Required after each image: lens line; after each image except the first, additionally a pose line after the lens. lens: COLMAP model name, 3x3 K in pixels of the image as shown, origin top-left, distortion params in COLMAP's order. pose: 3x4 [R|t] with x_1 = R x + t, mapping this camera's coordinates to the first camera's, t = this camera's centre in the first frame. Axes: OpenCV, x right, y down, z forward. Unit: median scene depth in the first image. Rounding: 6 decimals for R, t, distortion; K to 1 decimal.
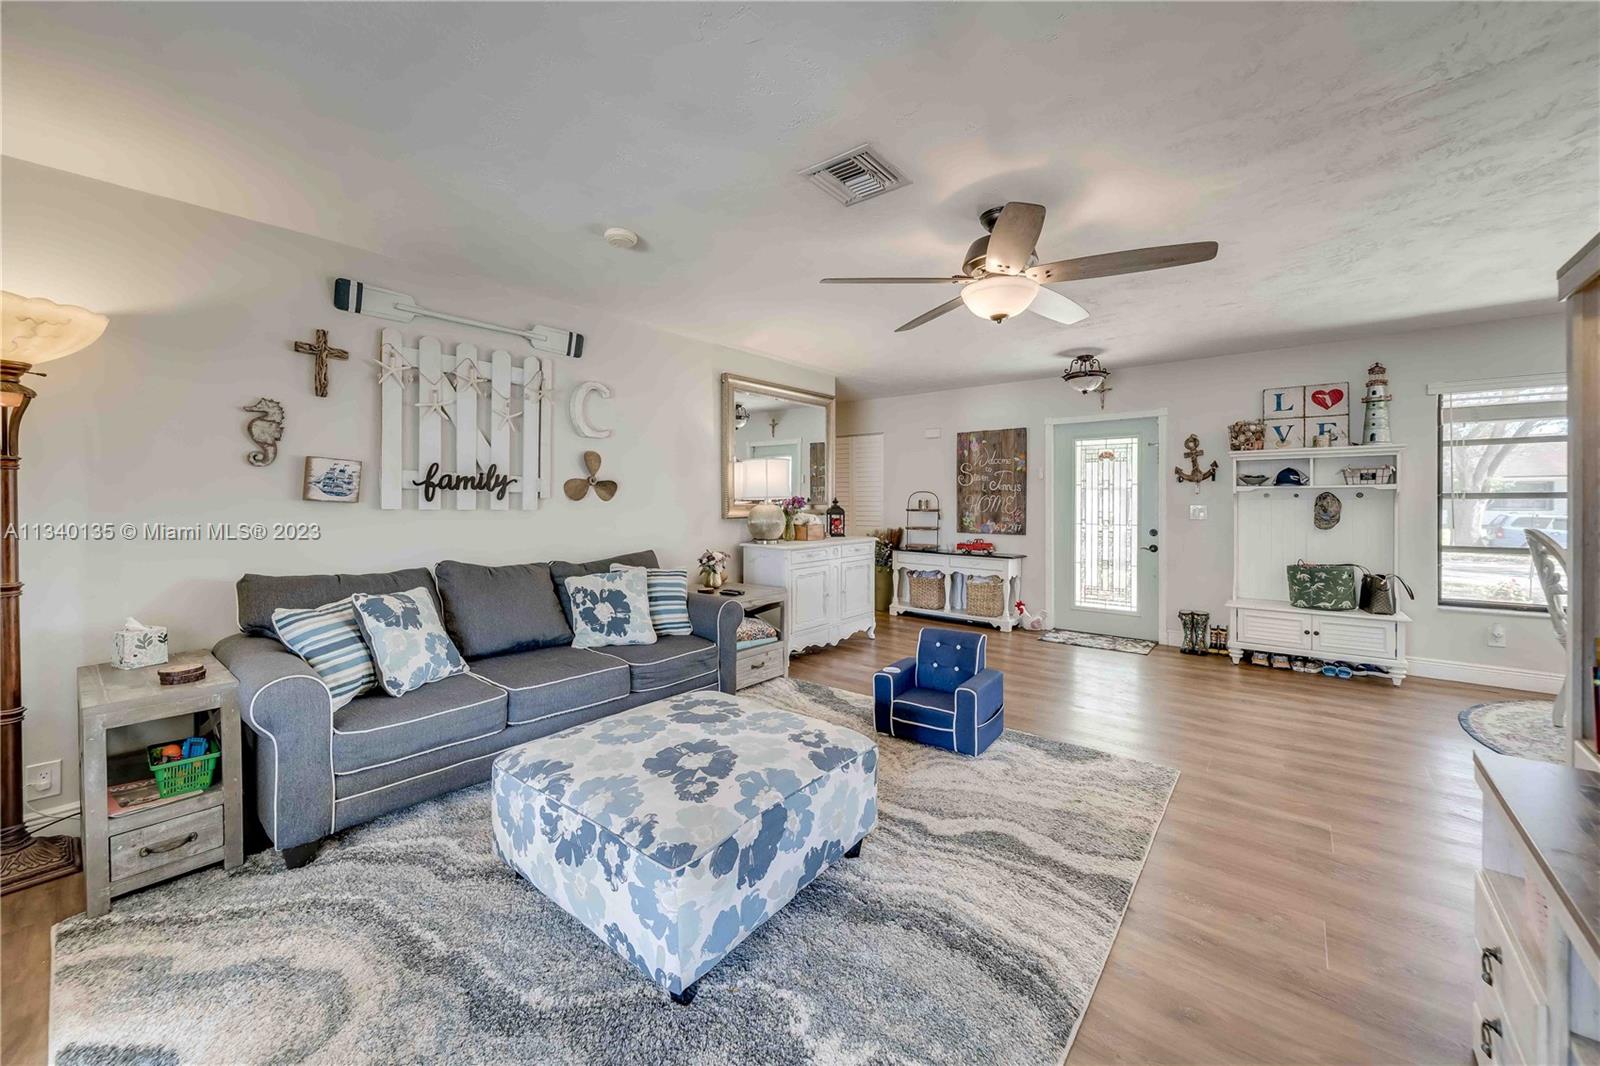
lens RADIAL K [[604.1, 0, 798.9], [0, 604.1, 504.4], [0, 0, 1]] dist [-0.005359, -0.000121]
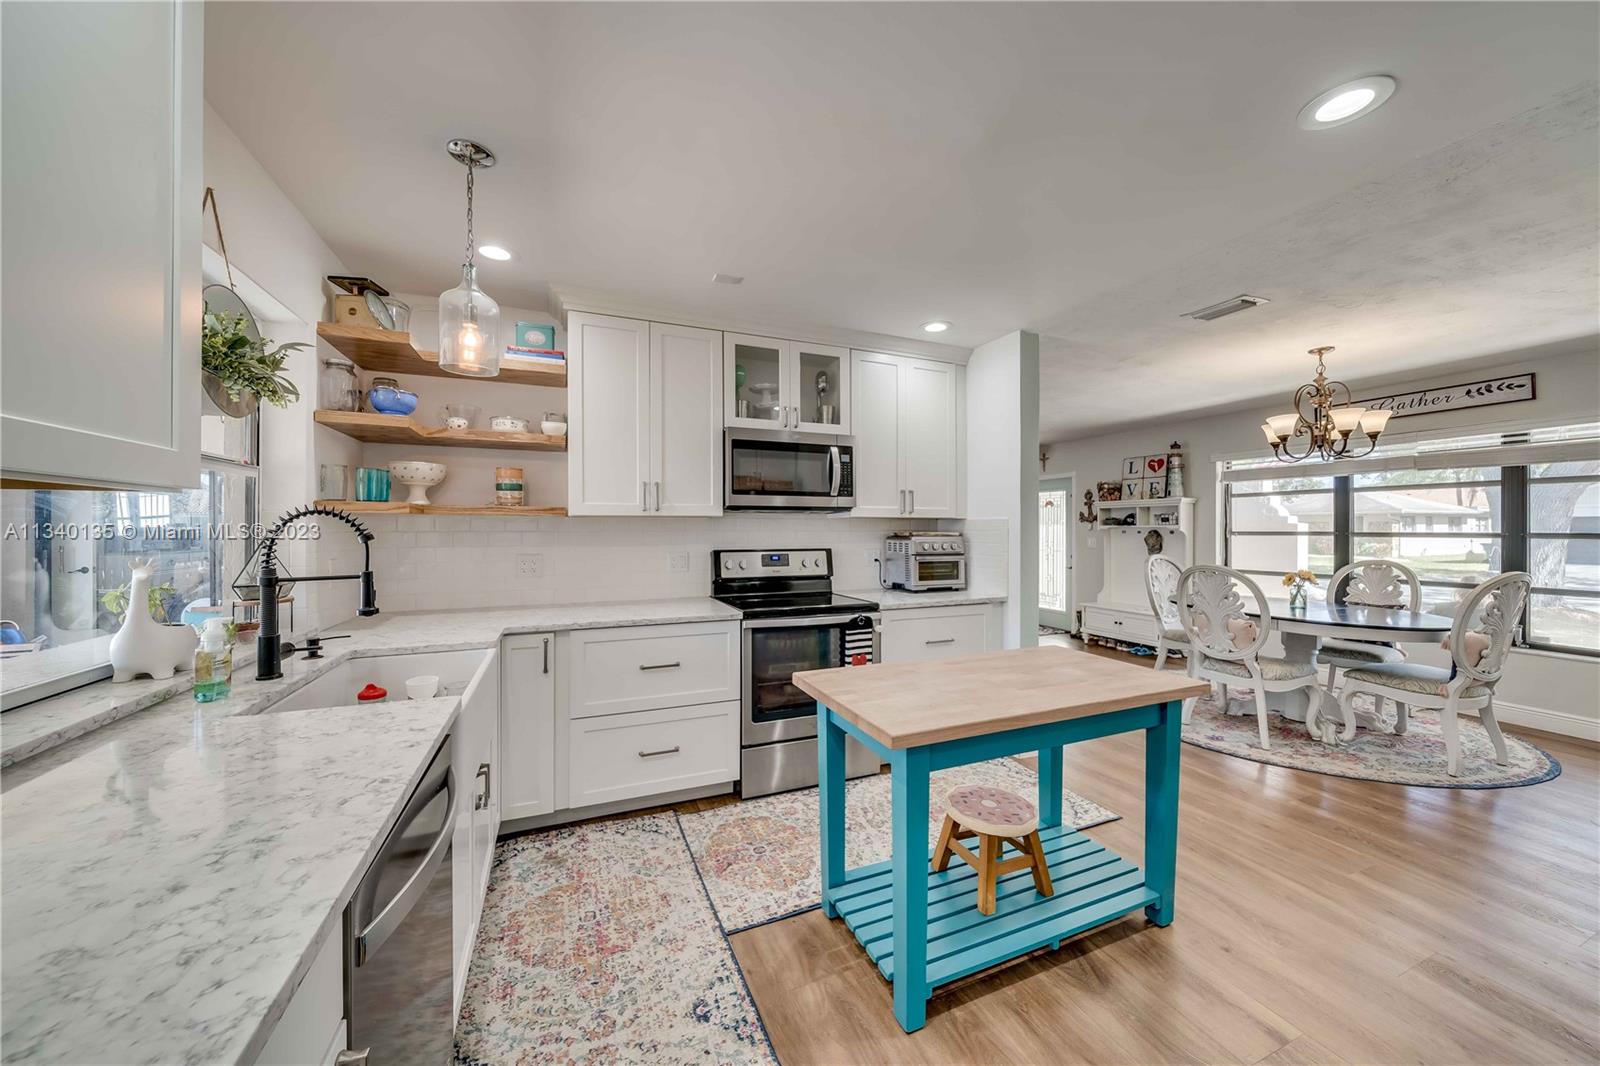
lens RADIAL K [[557.4, 0, 798.4], [0, 557.4, 528.1], [0, 0, 1]] dist [-0.004980, 0.000013]
pose [[0.882691, 0.002047, -0.469950, 0.751351], [-0.004718, 0.999979, -0.004505, -0.015007], [0.469931, 0.006194, 0.882682, -0.581544]]
